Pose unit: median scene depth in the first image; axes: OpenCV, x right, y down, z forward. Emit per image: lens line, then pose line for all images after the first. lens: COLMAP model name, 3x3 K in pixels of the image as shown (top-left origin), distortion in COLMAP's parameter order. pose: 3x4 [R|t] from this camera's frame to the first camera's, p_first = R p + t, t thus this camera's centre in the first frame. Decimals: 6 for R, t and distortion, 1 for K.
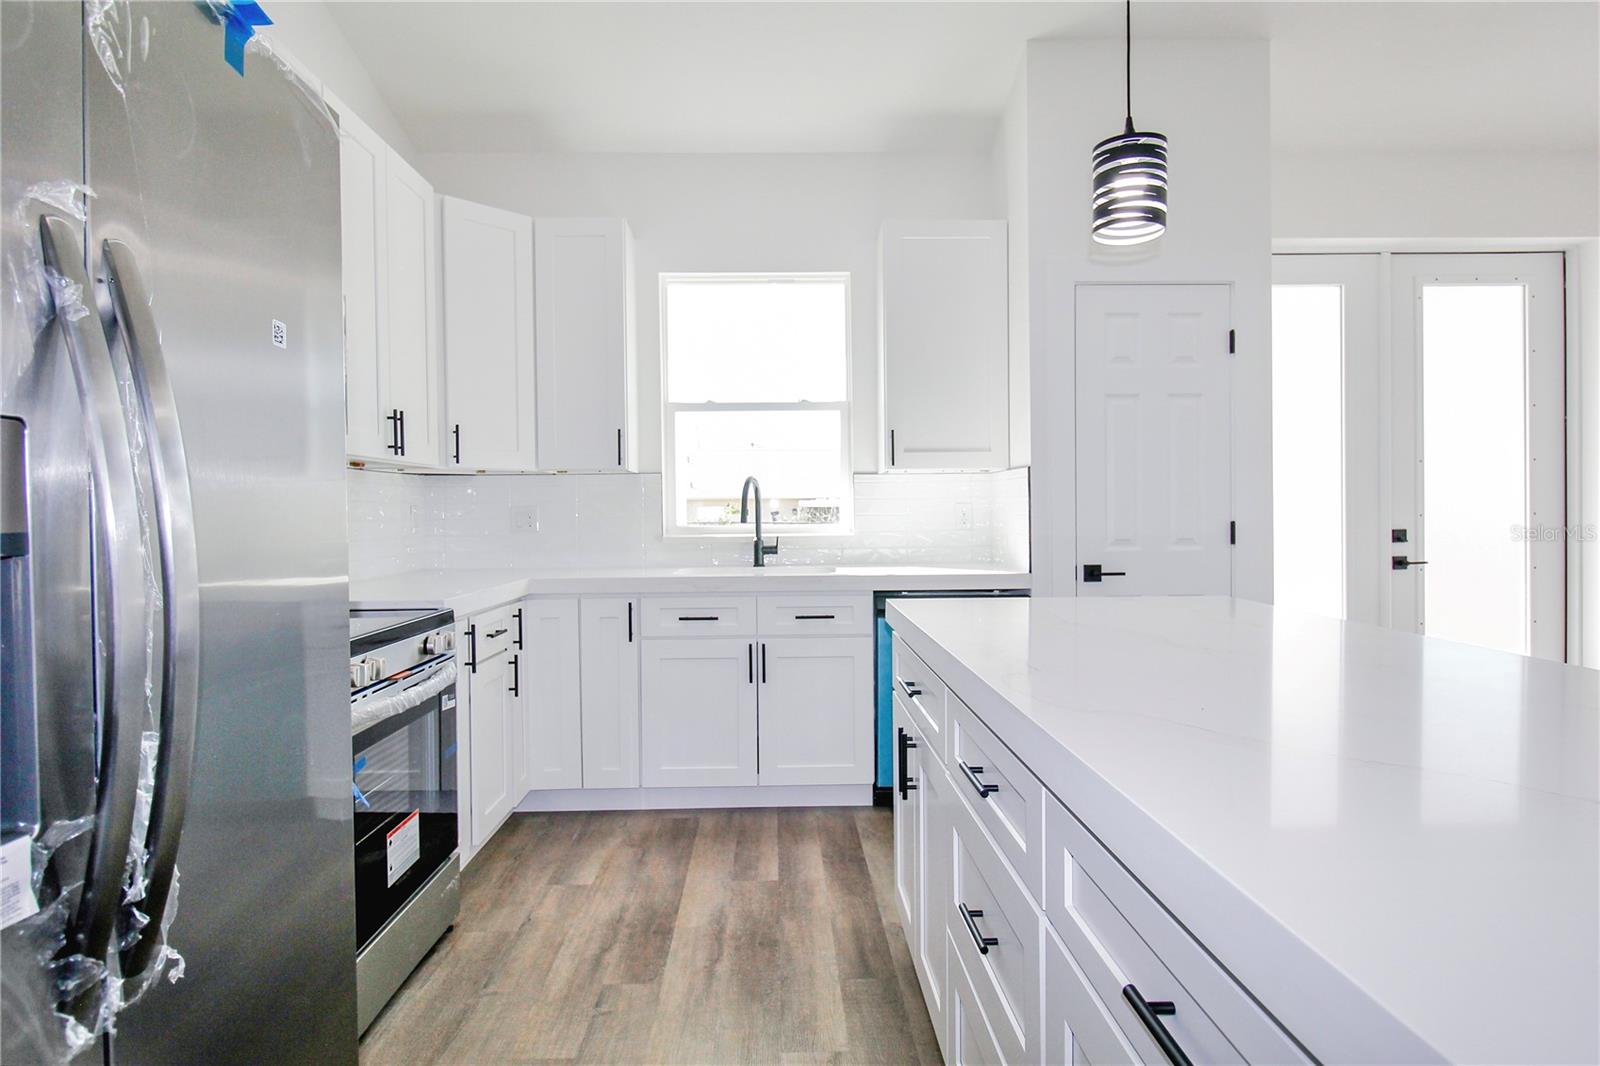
lens RADIAL K [[895.4, 0, 800.0], [0, 895.4, 533.0], [0, 0, 1]] dist [-0.001835, -0.000144]
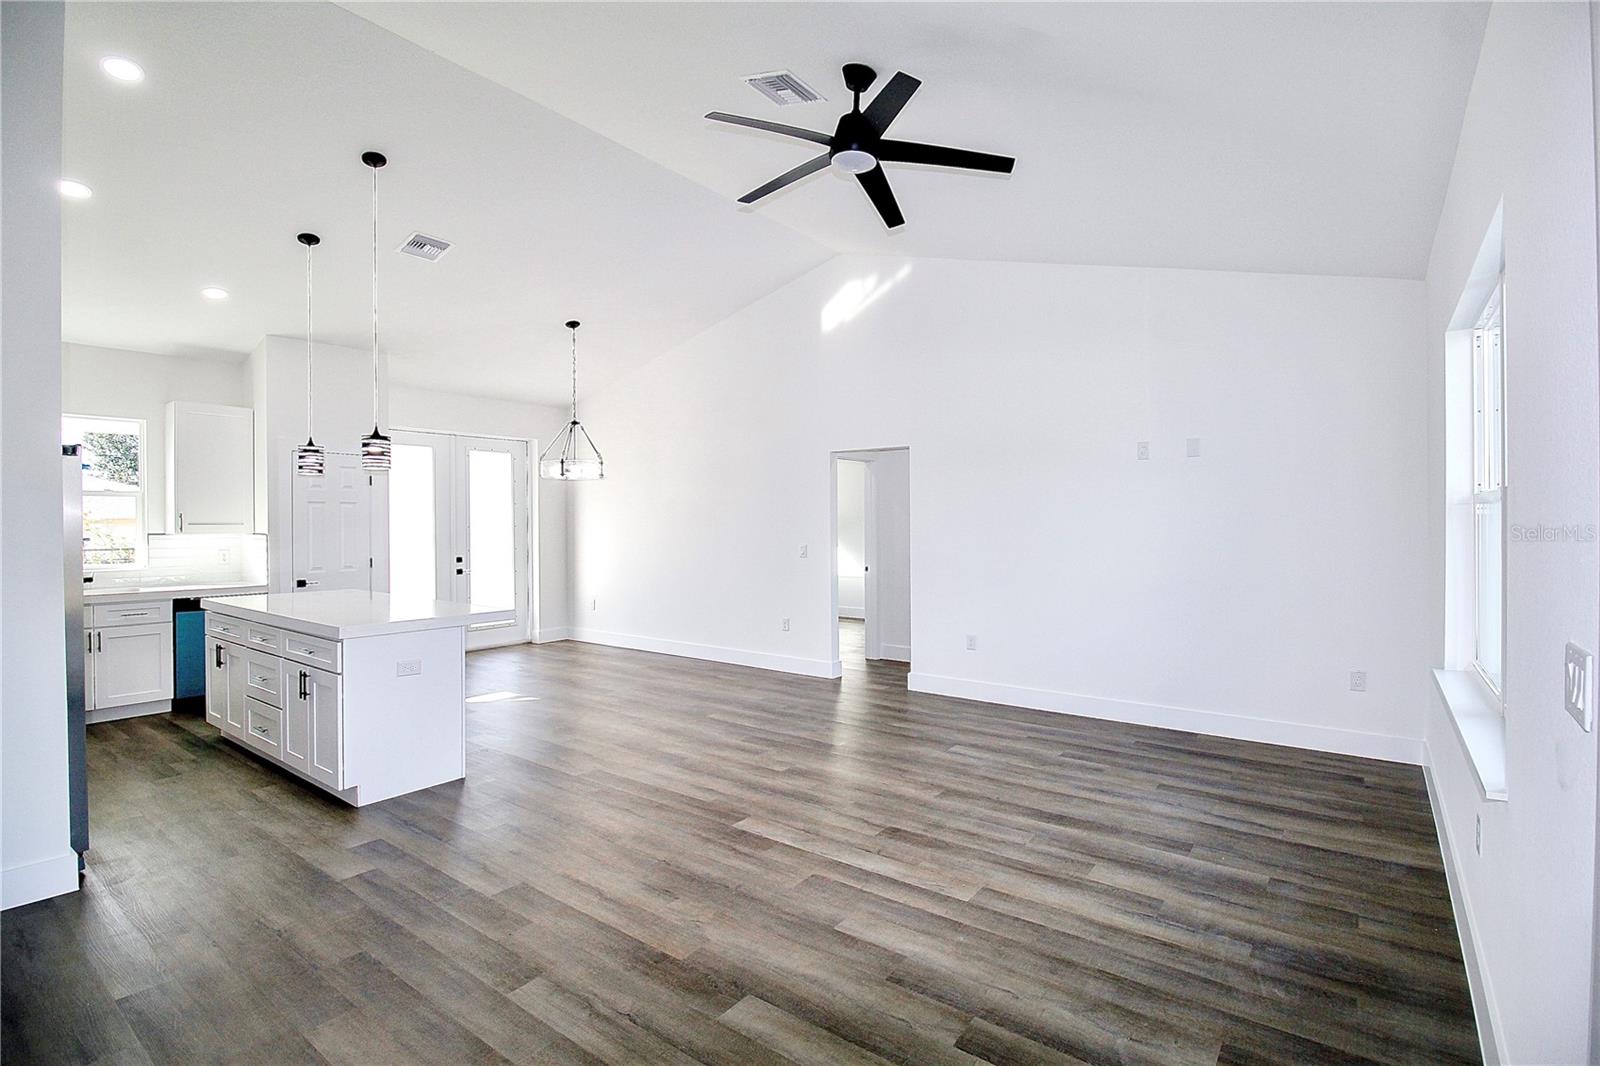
lens RADIAL K [[745.4, 0, 823.1], [0, 745.4, 527.7], [0, 0, 1]] dist [0.001158, -0.014656]
pose [[0.609012, 0.002890, 0.793156, -0.332898], [0.014446, 0.999787, -0.014735, -0.045676], [-0.793029, 0.020432, 0.608841, -1.105183]]
